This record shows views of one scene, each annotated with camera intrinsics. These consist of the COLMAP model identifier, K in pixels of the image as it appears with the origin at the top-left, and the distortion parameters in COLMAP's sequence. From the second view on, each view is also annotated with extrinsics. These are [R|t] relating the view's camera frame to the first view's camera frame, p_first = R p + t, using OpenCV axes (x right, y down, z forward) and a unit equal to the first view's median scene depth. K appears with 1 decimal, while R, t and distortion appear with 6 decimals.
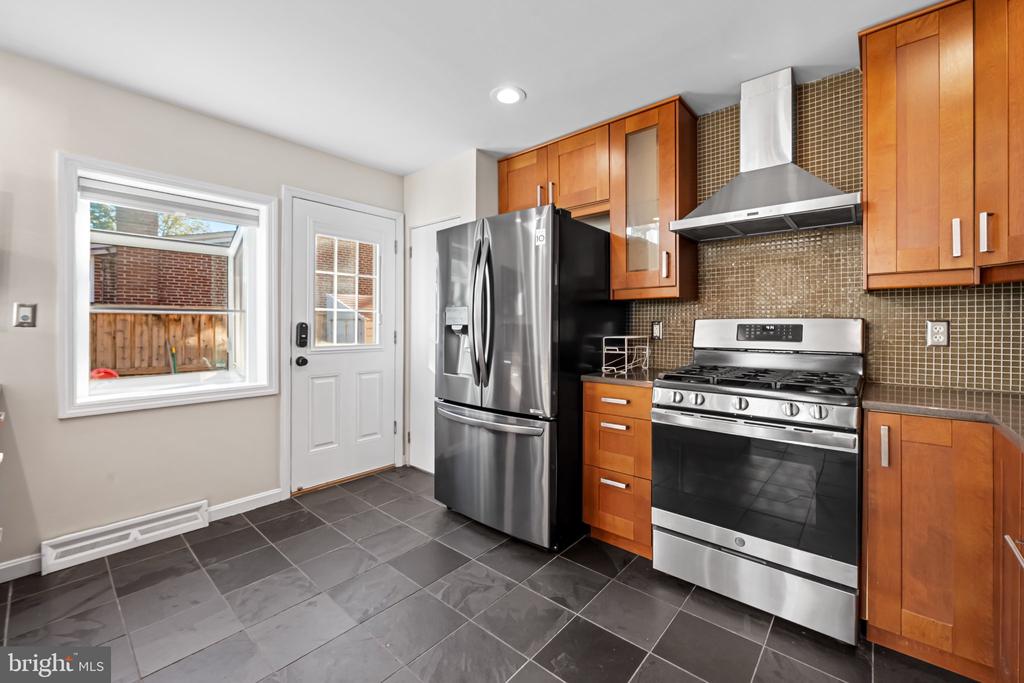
lens RADIAL K [[415.9, 0, 512.5], [0, 415.9, 326.5], [0, 0, 1]] dist [-0.004901, 0.000068]
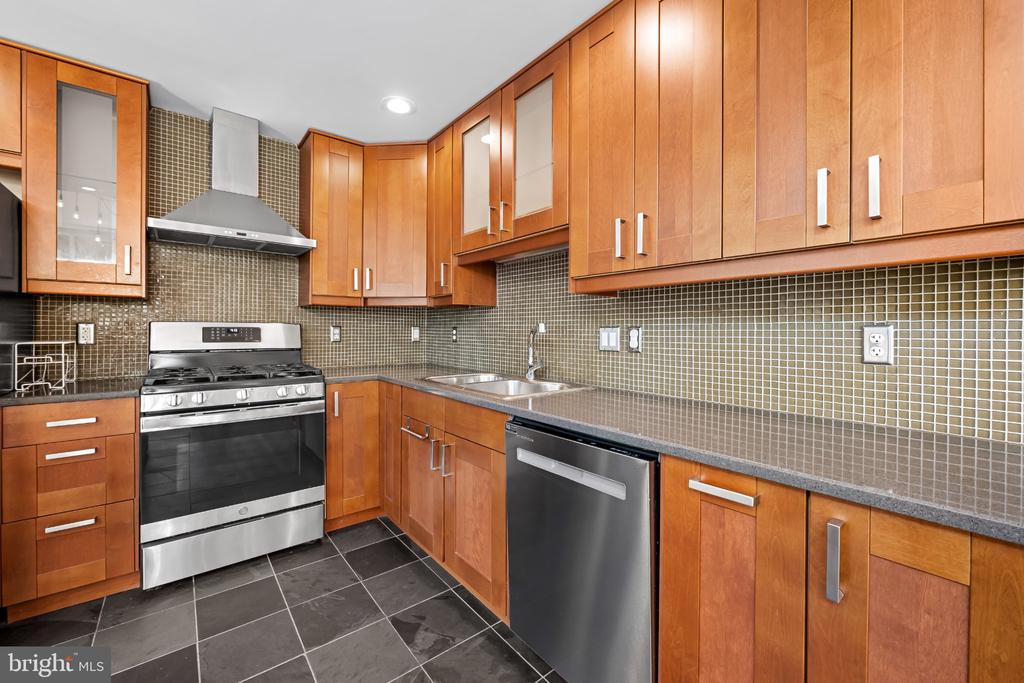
lens RADIAL K [[415.9, 0, 513.3], [0, 415.9, 332.0], [0, 0, 1]] dist [-0.004901, 0.000068]
pose [[0.168047, -0.004365, 0.985769, -0.392410], [-0.004458, 0.999977, 0.005187, -0.002093], [-0.985769, -0.005266, 0.168023, 0.032250]]
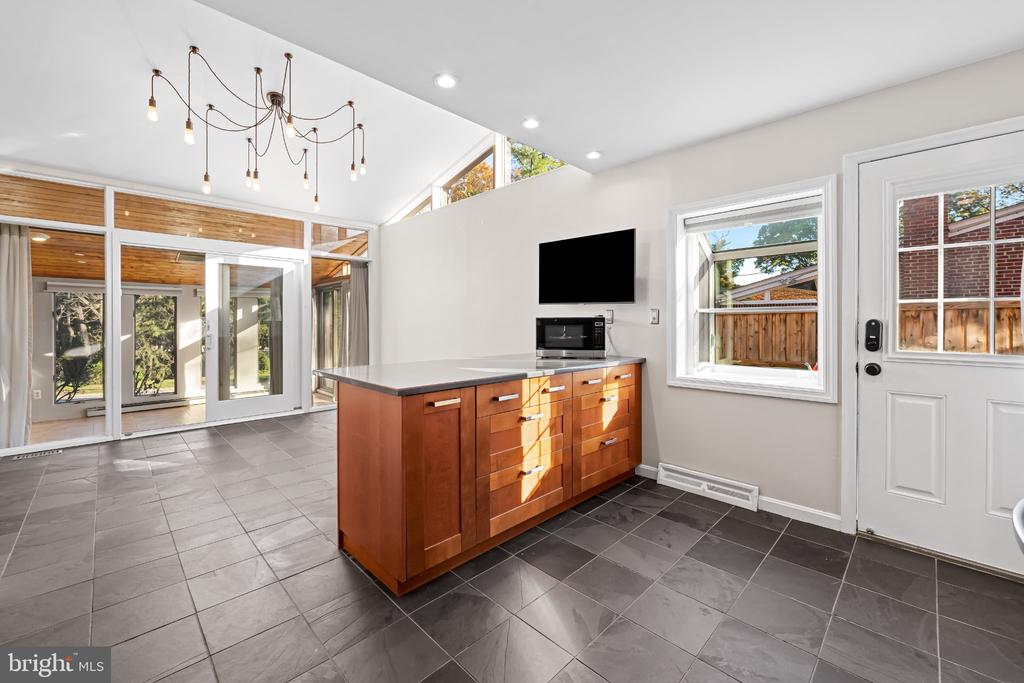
lens RADIAL K [[415.9, 0, 512.9], [0, 415.9, 320.1], [0, 0, 1]] dist [-0.004901, 0.000068]
pose [[-0.070436, -0.005428, -0.997501, 0.421469], [-0.002131, 0.999984, -0.005291, -0.003869], [0.997514, 0.001753, -0.070447, 0.505708]]
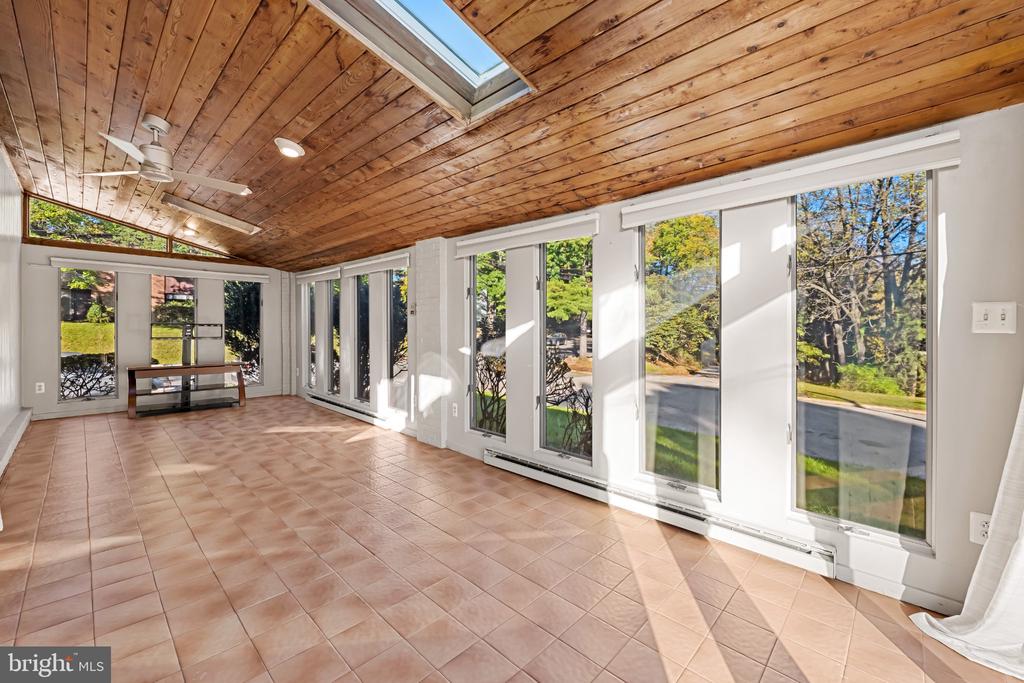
lens RADIAL K [[415.9, 0, 497.3], [0, 415.9, 322.0], [0, 0, 1]] dist [-0.004901, 0.000068]
pose [[-0.998505, -0.004152, 0.054510, -2.400027], [-0.004109, 0.999991, 0.000887, 0.082925], [-0.054513, 0.000661, -0.998513, -0.958950]]
